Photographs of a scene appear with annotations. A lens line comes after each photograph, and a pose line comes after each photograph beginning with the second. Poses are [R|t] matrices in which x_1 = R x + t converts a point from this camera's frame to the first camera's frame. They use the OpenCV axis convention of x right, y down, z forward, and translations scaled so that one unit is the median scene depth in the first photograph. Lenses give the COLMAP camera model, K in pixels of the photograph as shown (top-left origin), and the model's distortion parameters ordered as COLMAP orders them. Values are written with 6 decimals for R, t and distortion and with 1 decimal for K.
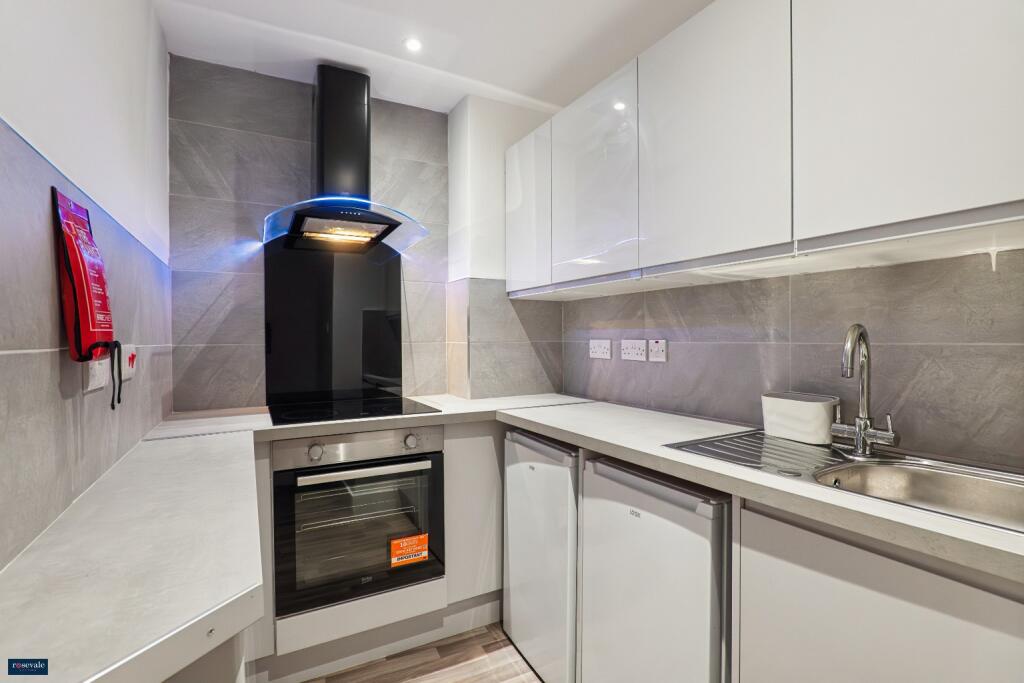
lens RADIAL K [[477.8, 0, 511.7], [0, 477.8, 346.3], [0, 0, 1]] dist [-0.021723, 0.000363]
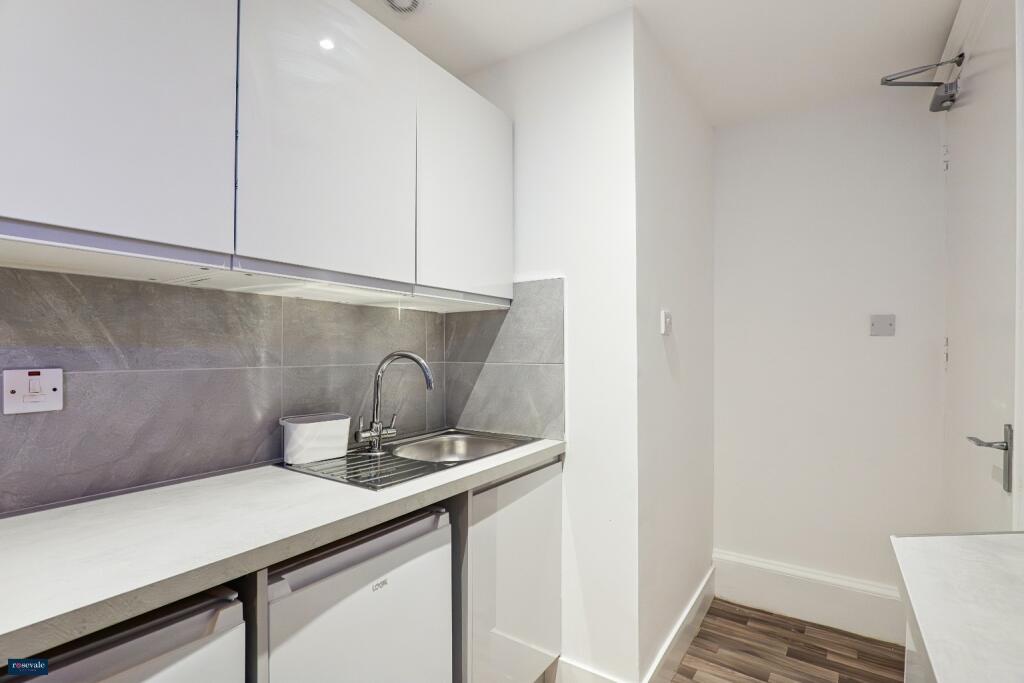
lens RADIAL K [[477.8, 0, 511.7], [0, 477.8, 346.3], [0, 0, 1]] dist [-0.021723, 0.000363]
pose [[-0.455527, 0.016687, 0.890066, -0.469307], [0.020130, 0.999762, -0.008442, -0.029780], [-0.889994, 0.014071, -0.455754, 0.990439]]
